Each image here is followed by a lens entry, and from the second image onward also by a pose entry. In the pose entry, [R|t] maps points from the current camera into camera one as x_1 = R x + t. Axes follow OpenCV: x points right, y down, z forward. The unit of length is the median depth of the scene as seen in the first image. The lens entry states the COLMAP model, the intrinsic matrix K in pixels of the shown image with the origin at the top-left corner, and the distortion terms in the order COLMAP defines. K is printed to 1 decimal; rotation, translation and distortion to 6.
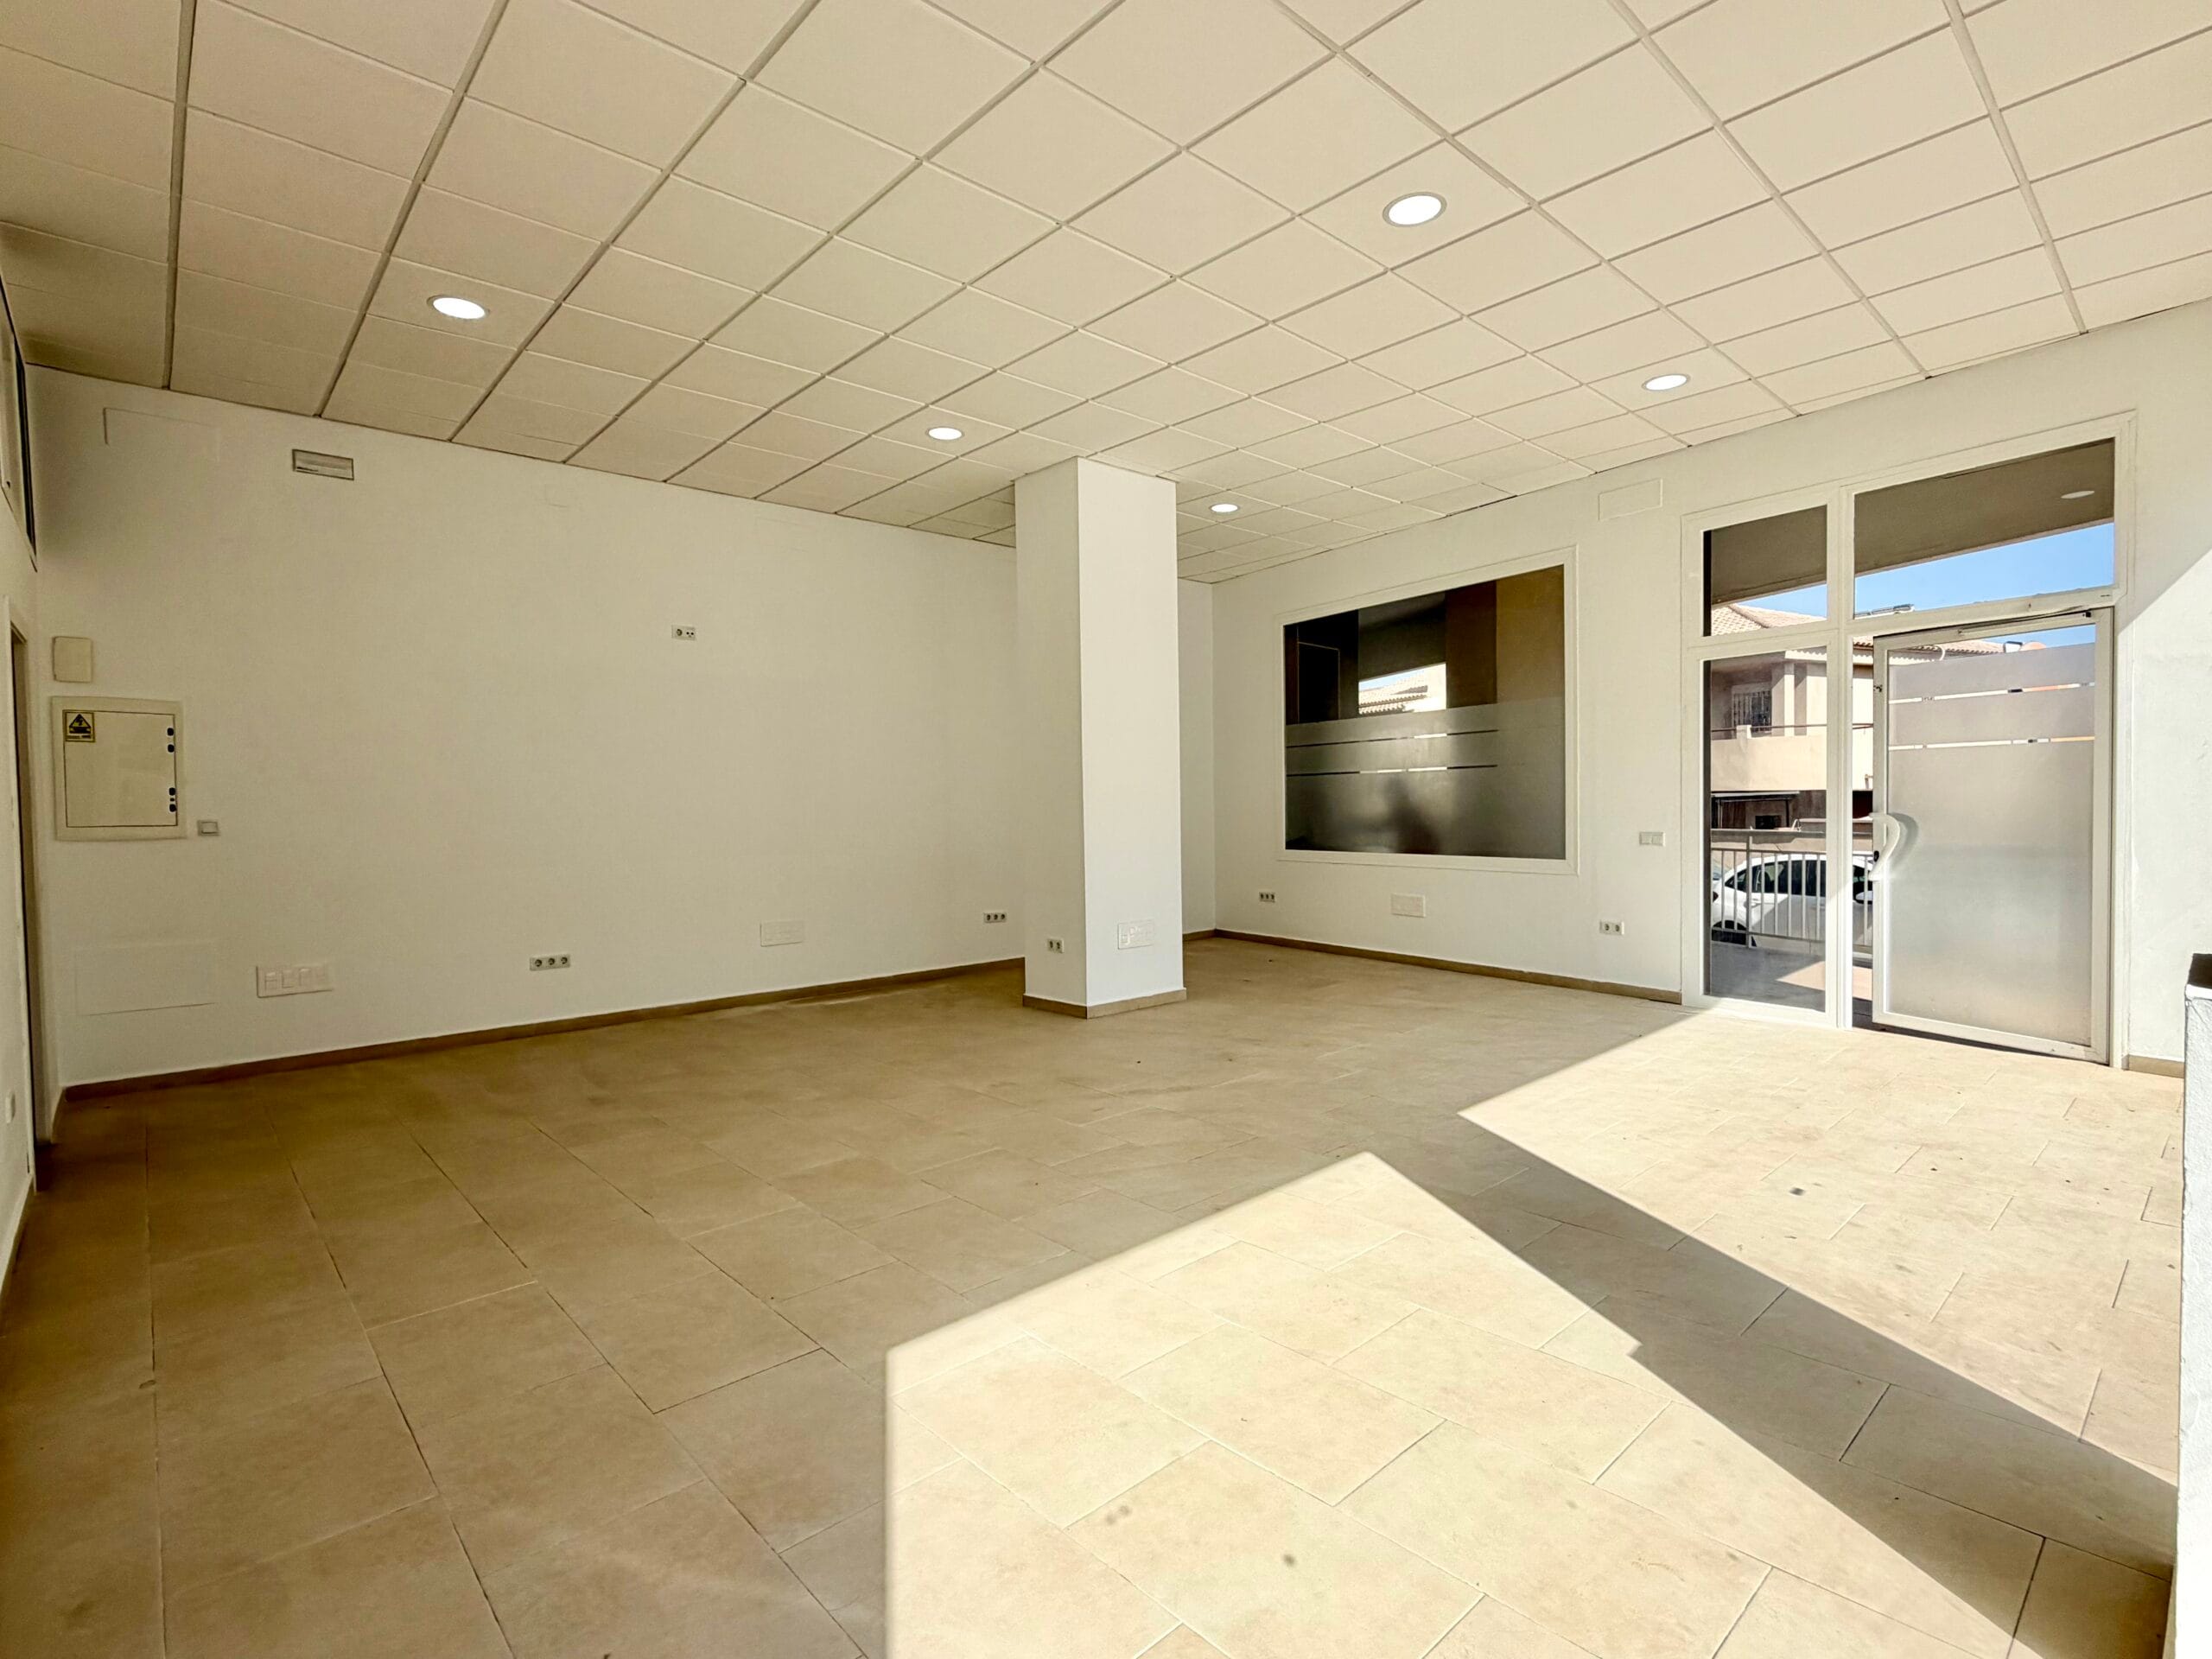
lens RADIAL K [[1067.6, 0, 1103.7], [0, 1067.6, 837.6], [0, 0, 1]] dist [0.002104, -0.000035]
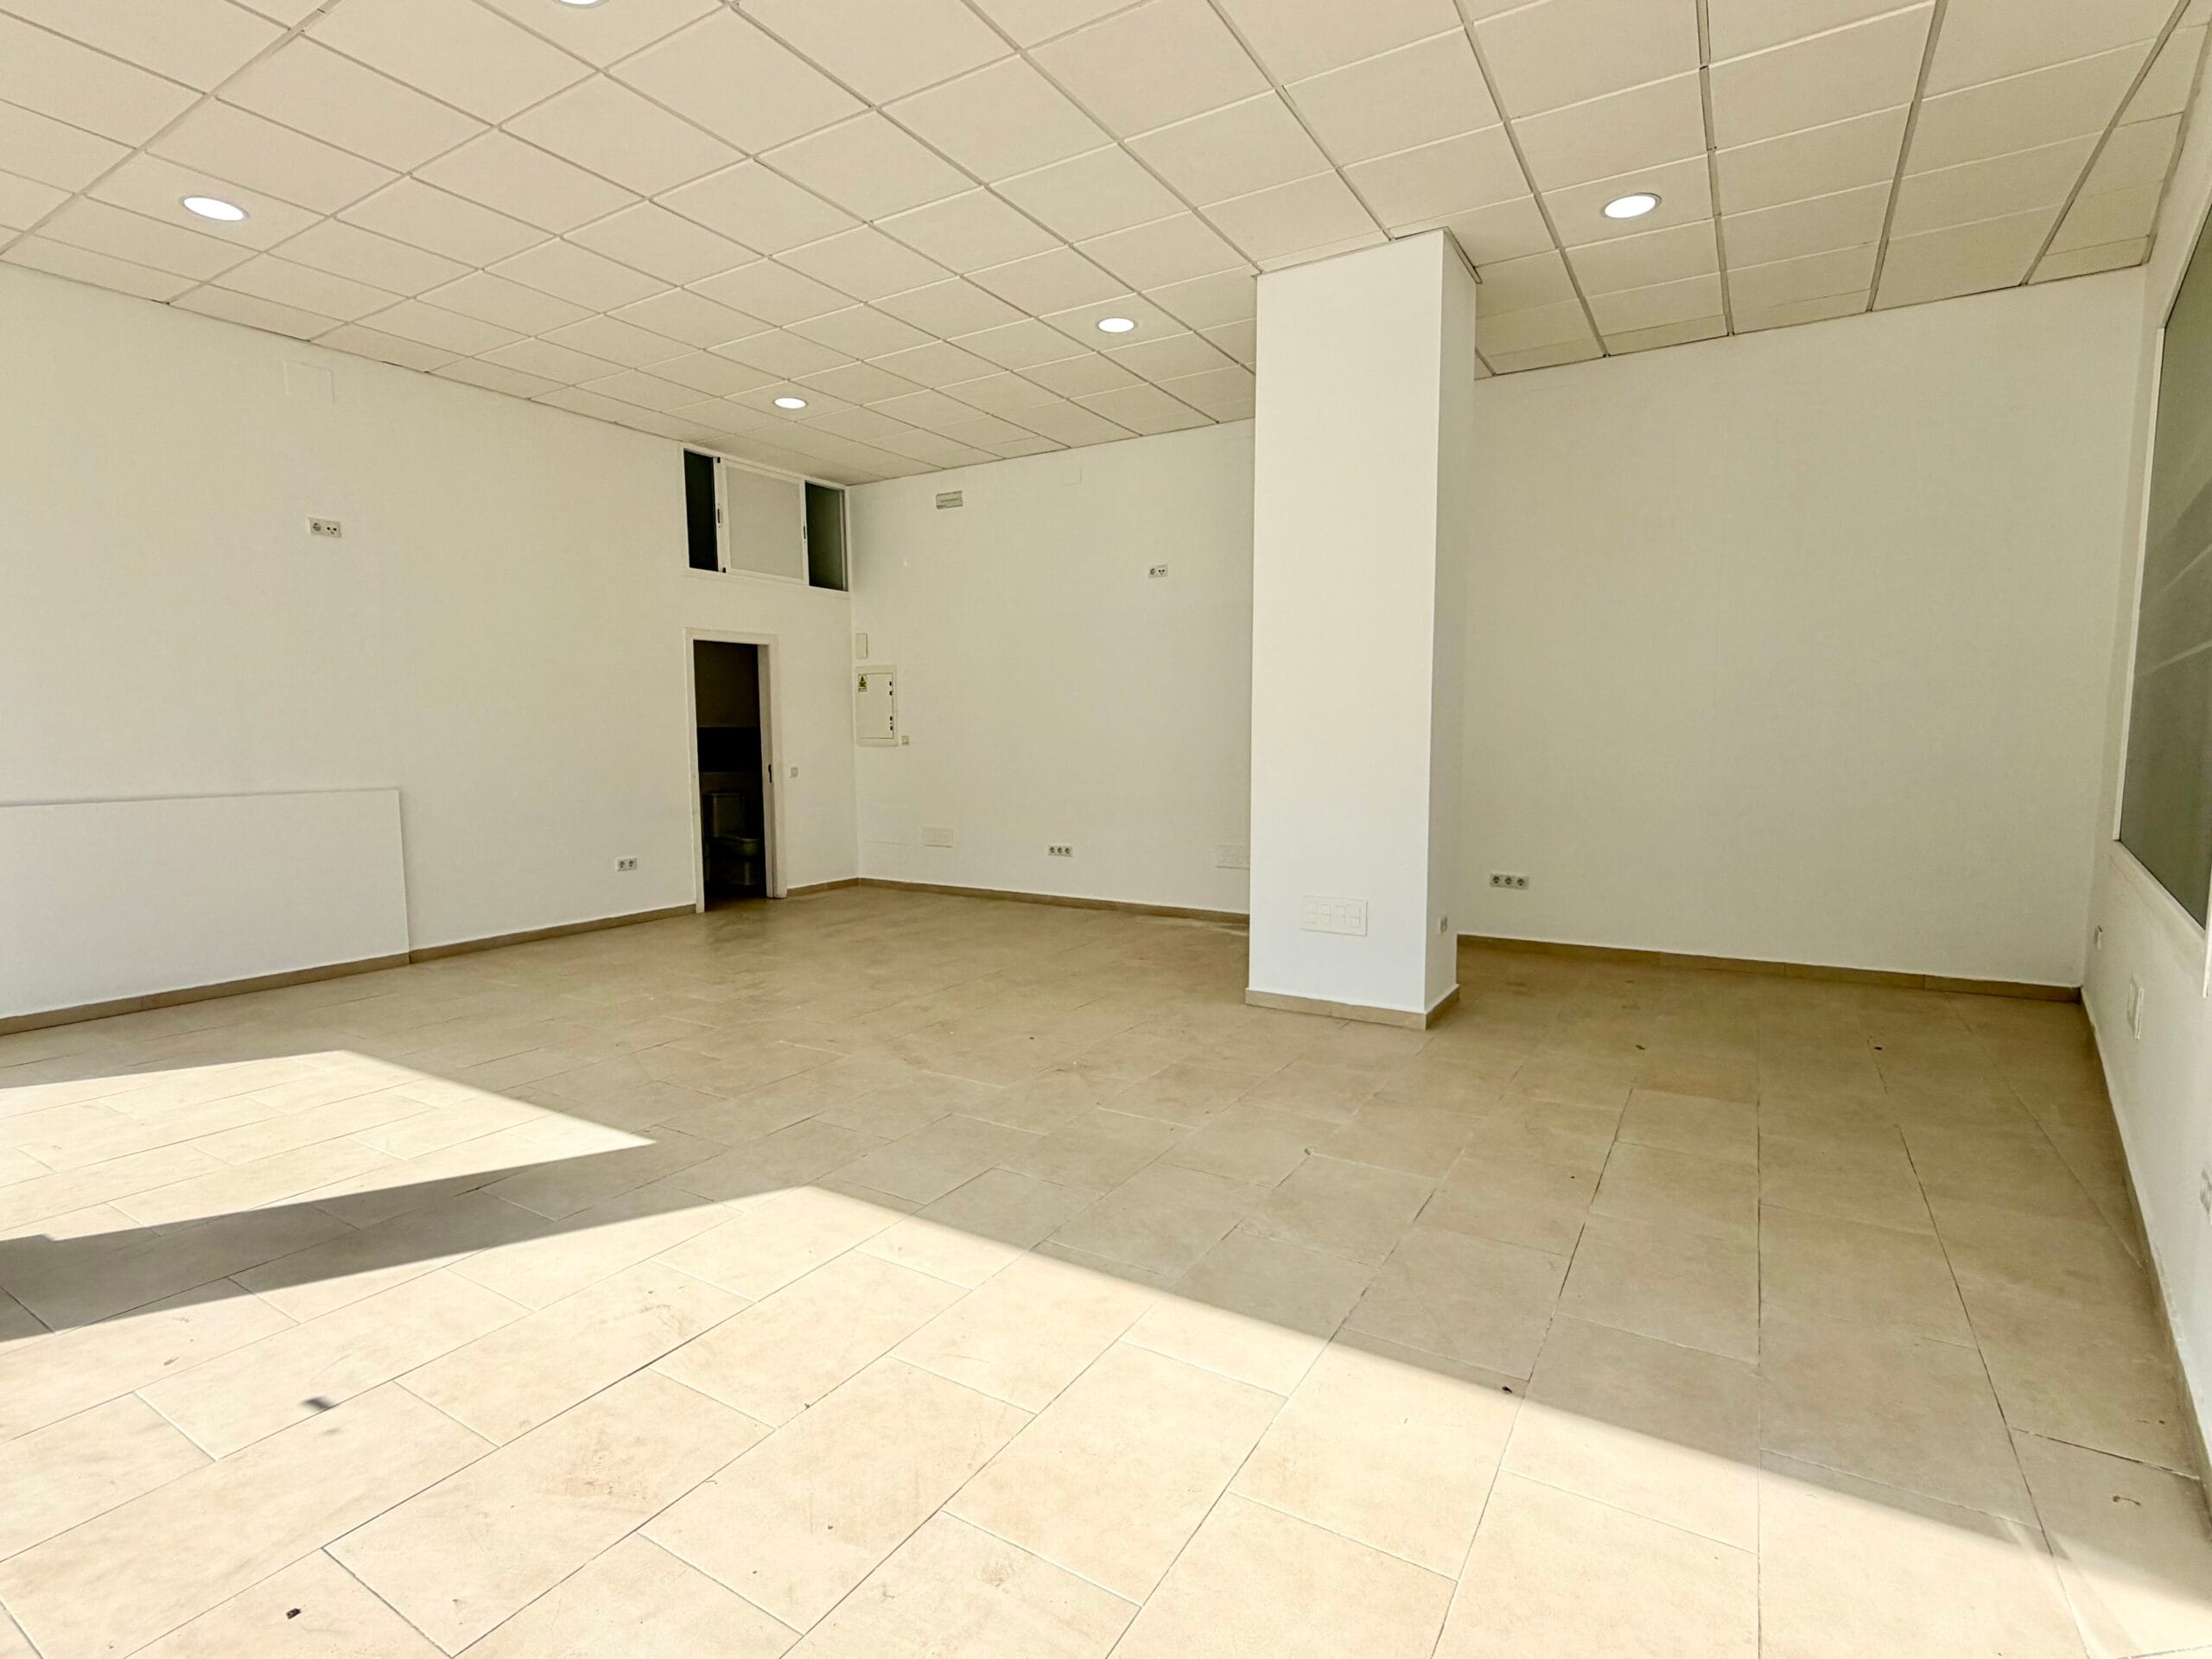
lens RADIAL K [[1064.6, 0, 1100.5], [0, 1064.6, 833.7], [0, 0, 1]] dist [-0.002891, 0.000256]
pose [[0.281596, 0.107187, -0.953527, 1.179305], [-0.032067, 0.994237, 0.102293, -0.059965], [0.958997, 0.001771, 0.283411, 1.124440]]
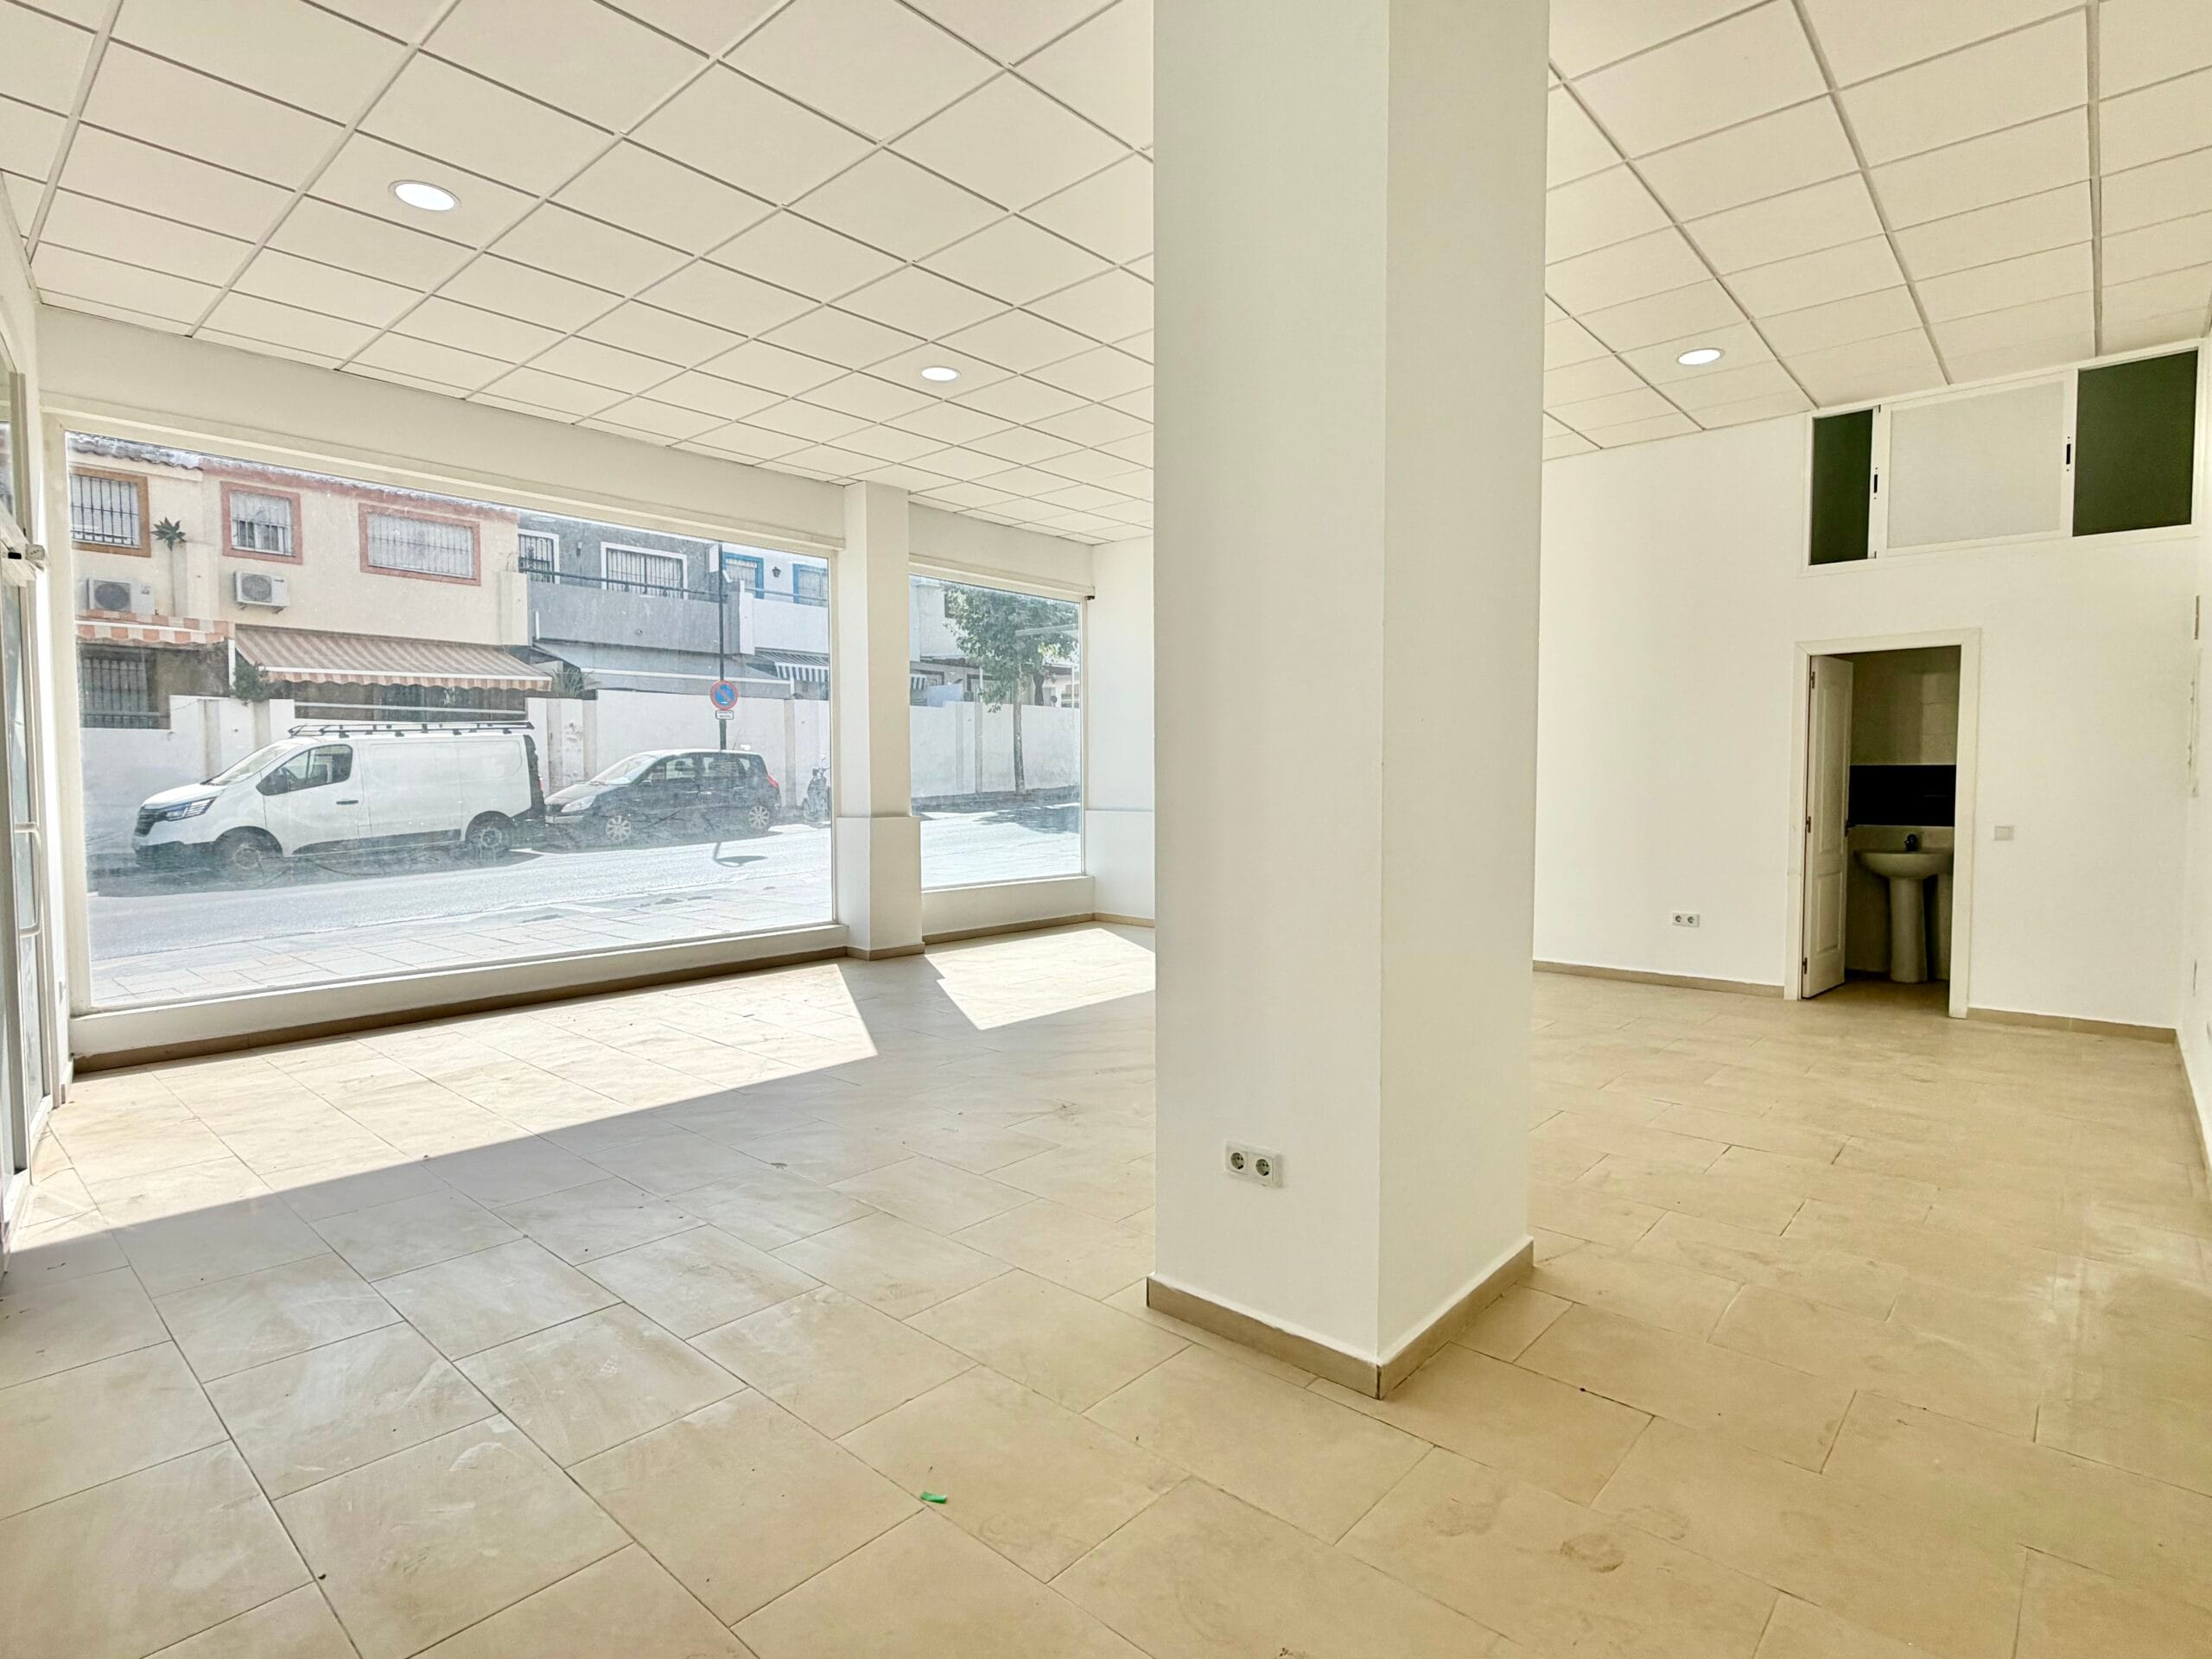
lens RADIAL K [[1127.8, 0, 1106.0], [0, 1127.8, 829.5], [0, 0, 1]] dist [0.004472, 0.000708]
pose [[-0.994104, 0.025758, -0.105329, 0.237199], [0.017146, 0.996496, 0.081862, -0.090856], [0.107068, 0.079574, -0.991062, 2.529595]]
